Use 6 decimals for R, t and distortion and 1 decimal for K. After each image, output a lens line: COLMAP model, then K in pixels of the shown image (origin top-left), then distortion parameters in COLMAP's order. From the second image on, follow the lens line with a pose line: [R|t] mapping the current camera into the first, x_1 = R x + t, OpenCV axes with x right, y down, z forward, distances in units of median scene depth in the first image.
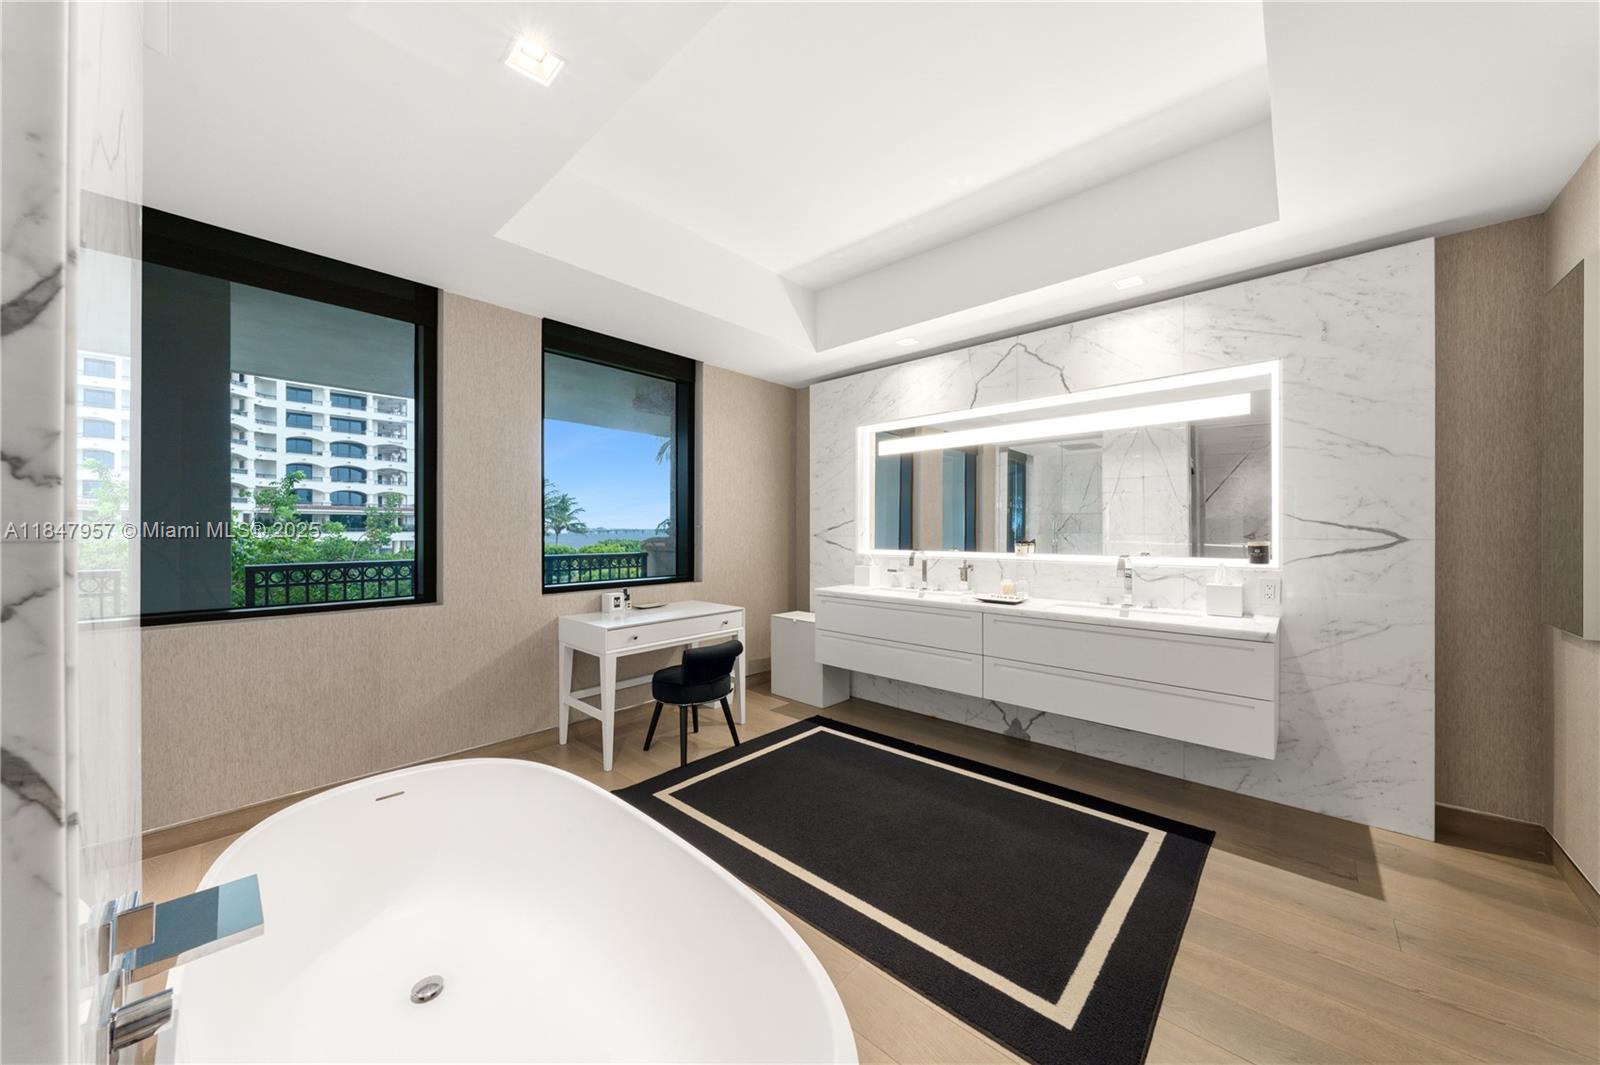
lens RADIAL K [[558.5, 0, 789.8], [0, 558.5, 529.1], [0, 0, 1]] dist [-0.000621, -0.000008]
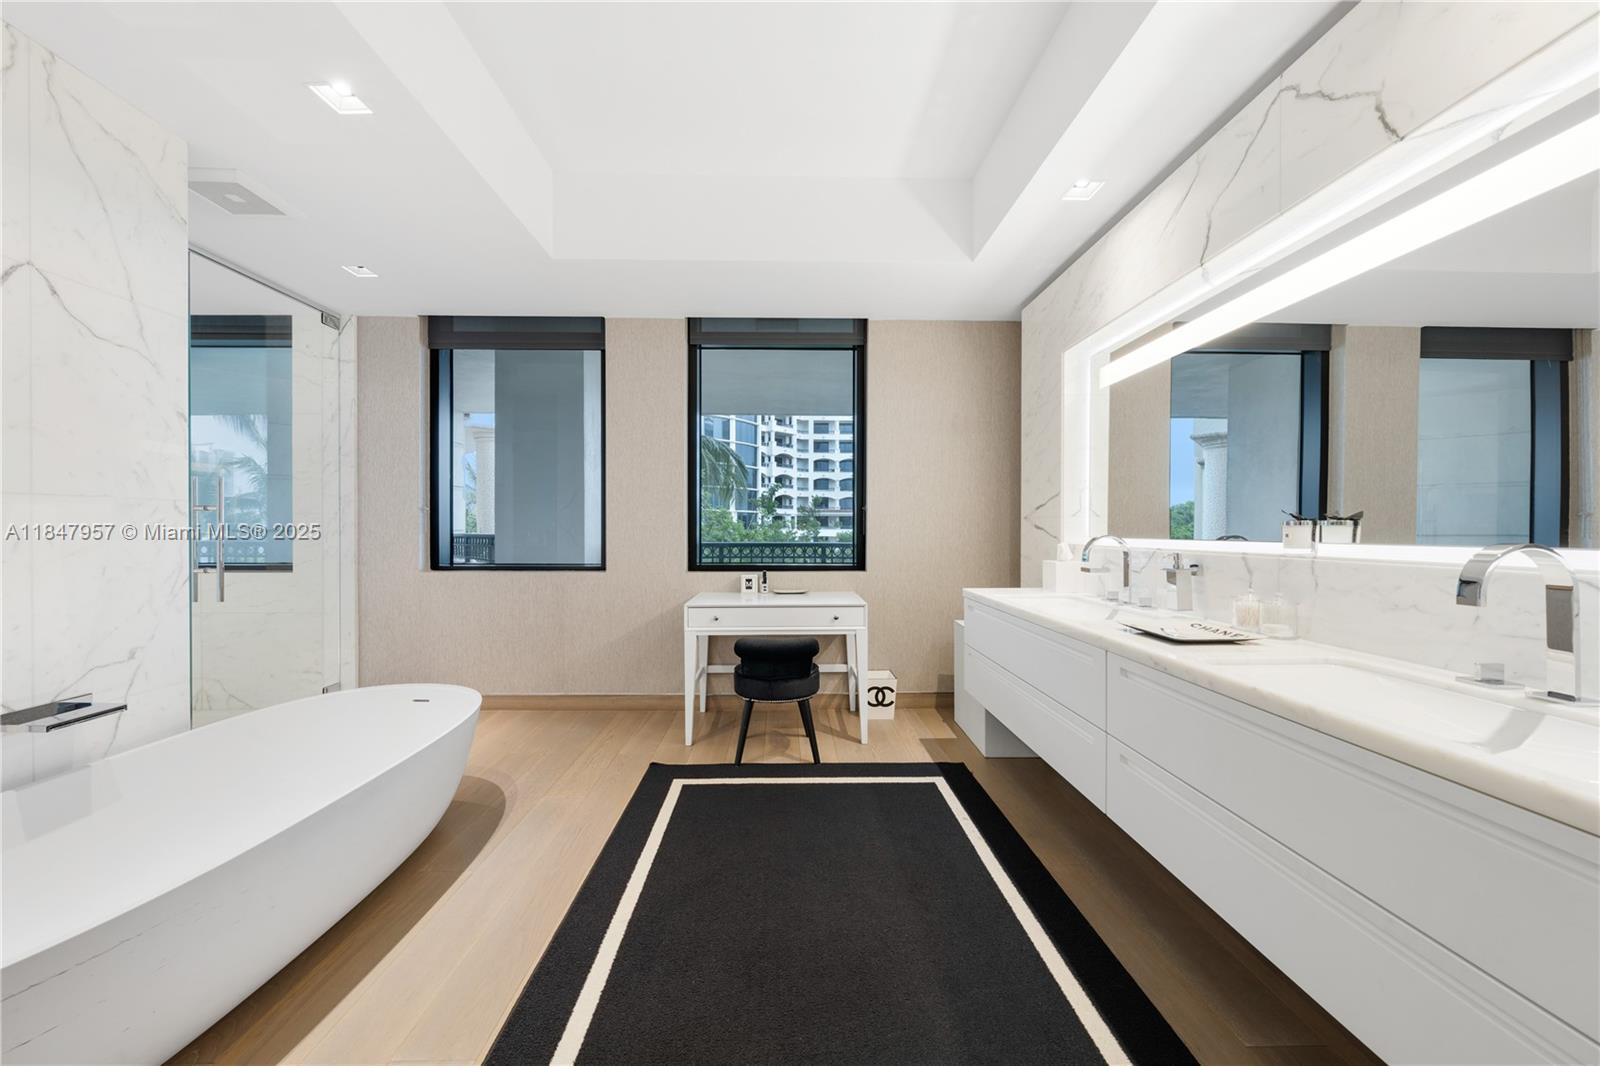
lens RADIAL K [[548.5, 0, 788.6], [0, 548.5, 530.3], [0, 0, 1]] dist [-0.000813, 0.000097]
pose [[0.689148, 0.003242, -0.724614, 0.403177], [-0.000560, 0.999992, 0.003942, 0.028319], [0.724621, -0.002311, 0.689144, 0.342529]]
